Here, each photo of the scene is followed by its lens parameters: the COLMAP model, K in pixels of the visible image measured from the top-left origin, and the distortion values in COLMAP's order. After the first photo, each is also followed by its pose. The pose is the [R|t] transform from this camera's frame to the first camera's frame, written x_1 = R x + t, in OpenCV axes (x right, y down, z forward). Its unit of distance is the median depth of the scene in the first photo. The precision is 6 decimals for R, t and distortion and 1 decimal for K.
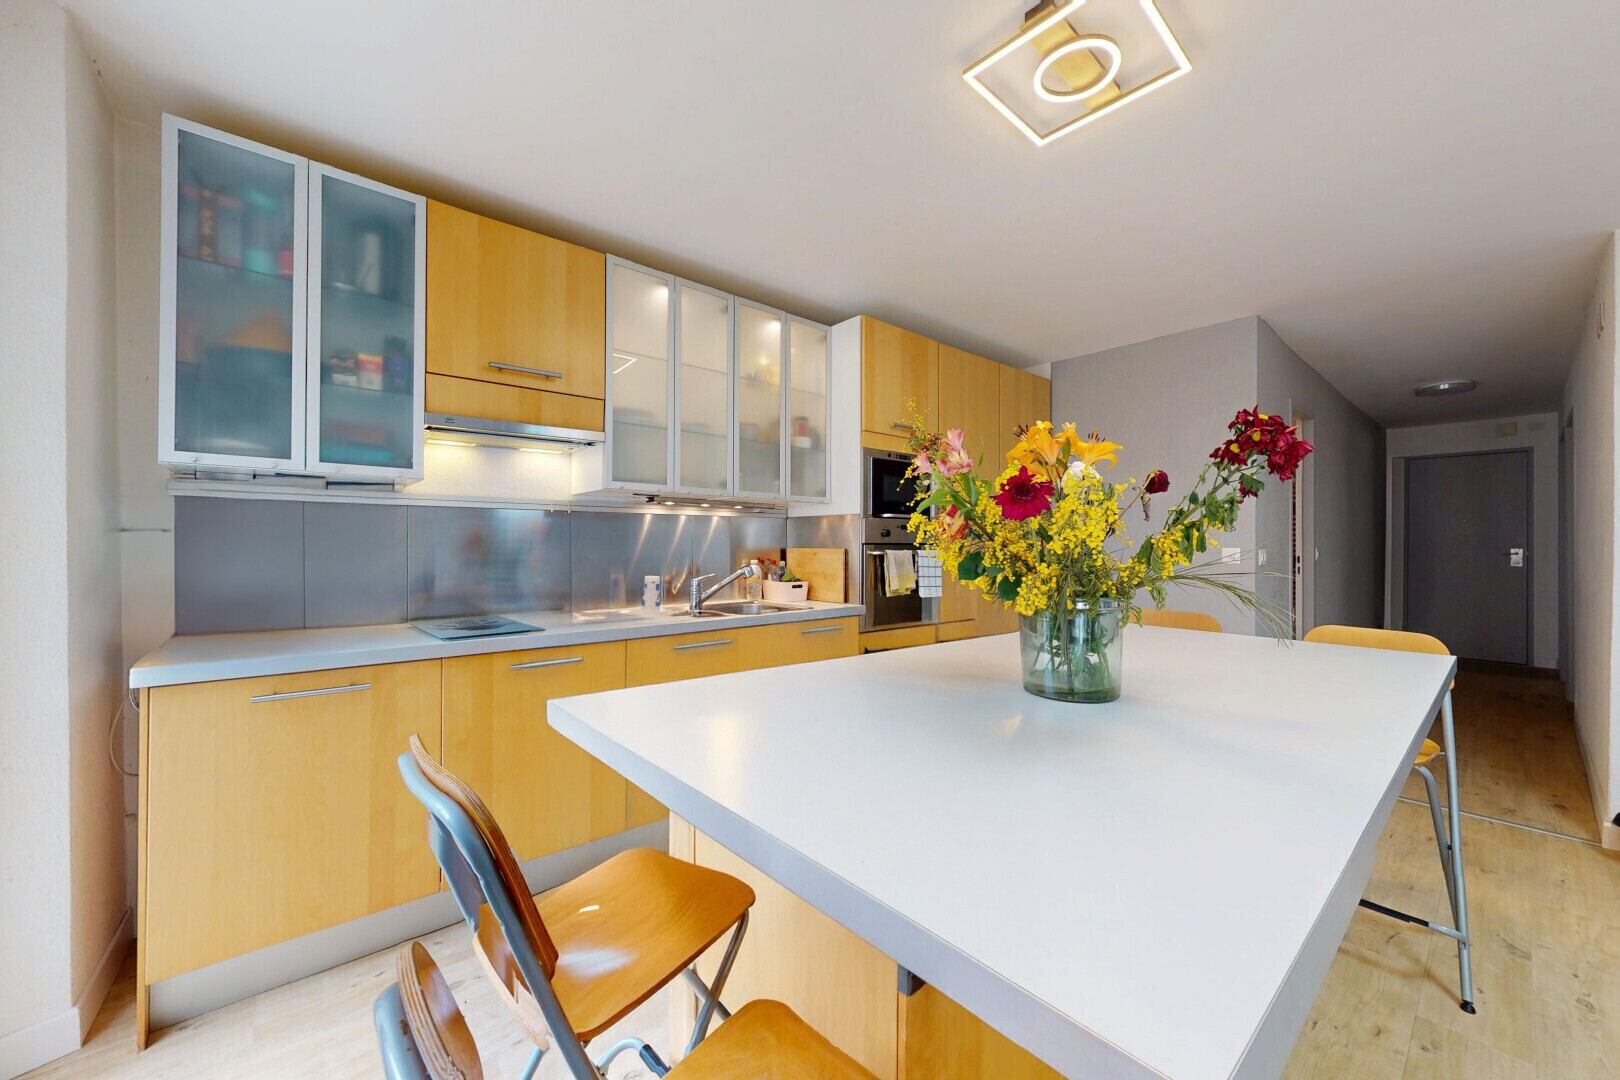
lens RADIAL K [[598.5, 0, 802.9], [0, 598.5, 540.9], [0, 0, 1]] dist [-0.002301, -0.000243]
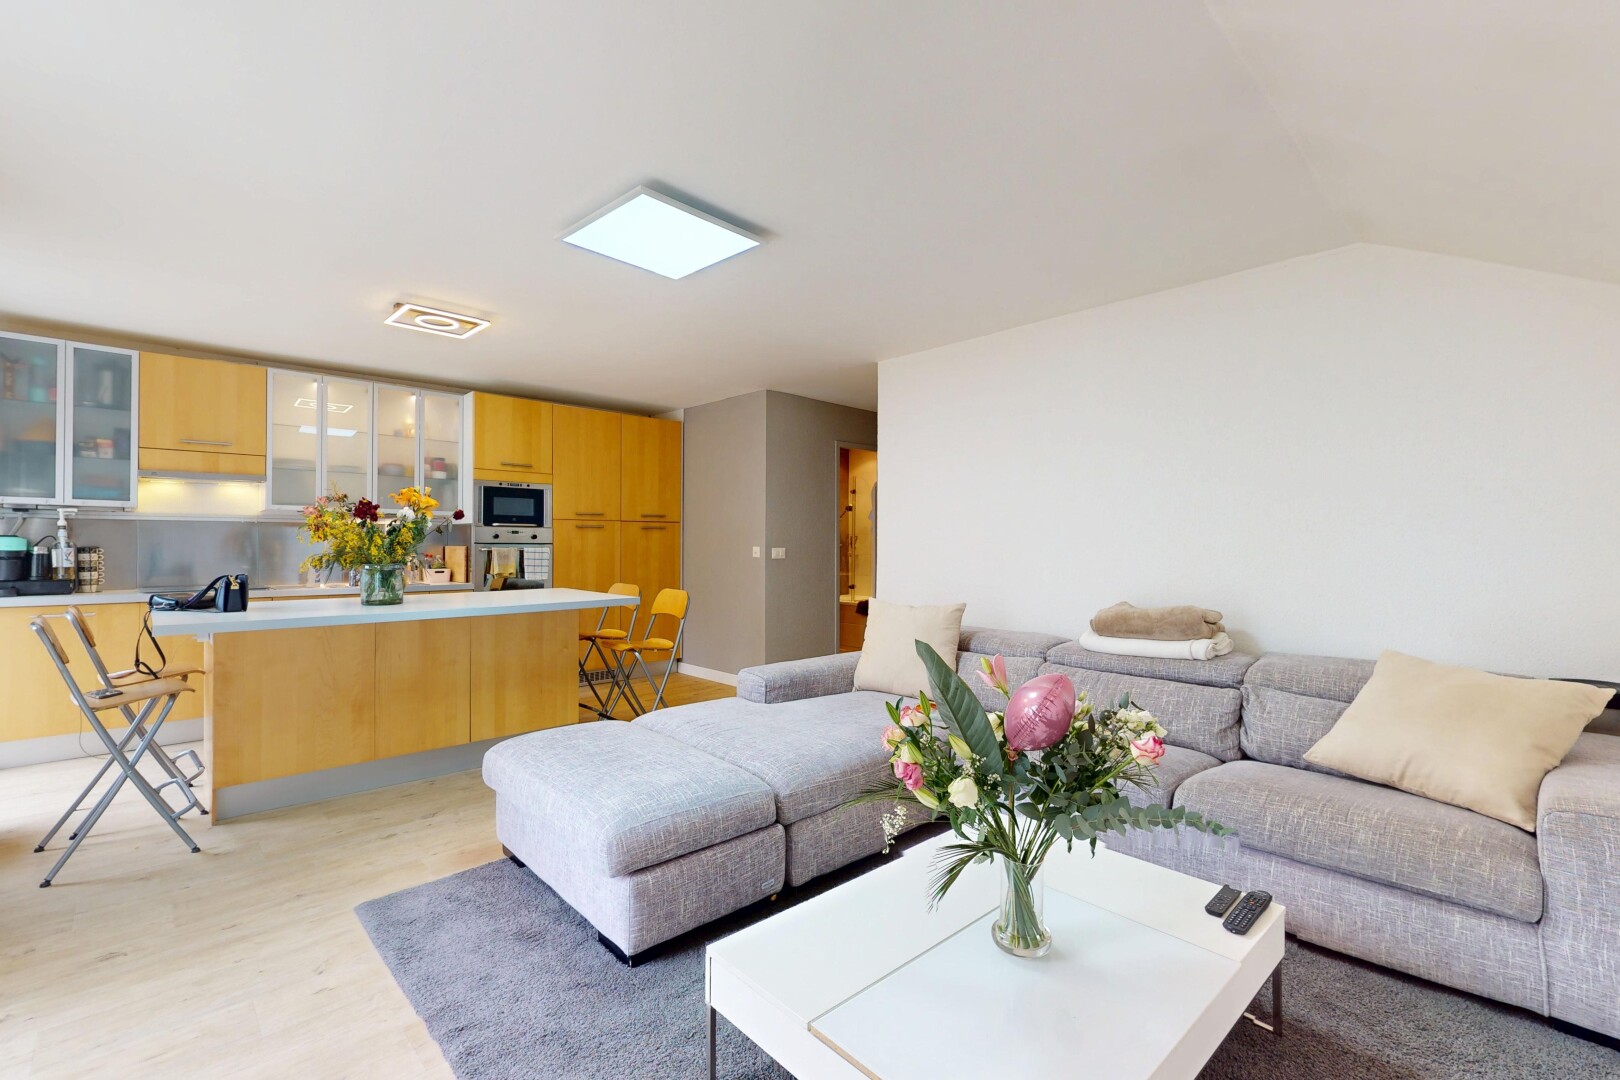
lens RADIAL K [[706.7, 0, 808.3], [0, 706.7, 547.4], [0, 0, 1]] dist [0.002148, 0.000399]
pose [[0.998765, 0.002123, 0.049636, 1.100575], [-0.002418, 0.999980, 0.005892, 0.003855], [-0.049622, -0.006005, 0.998750, -1.064926]]
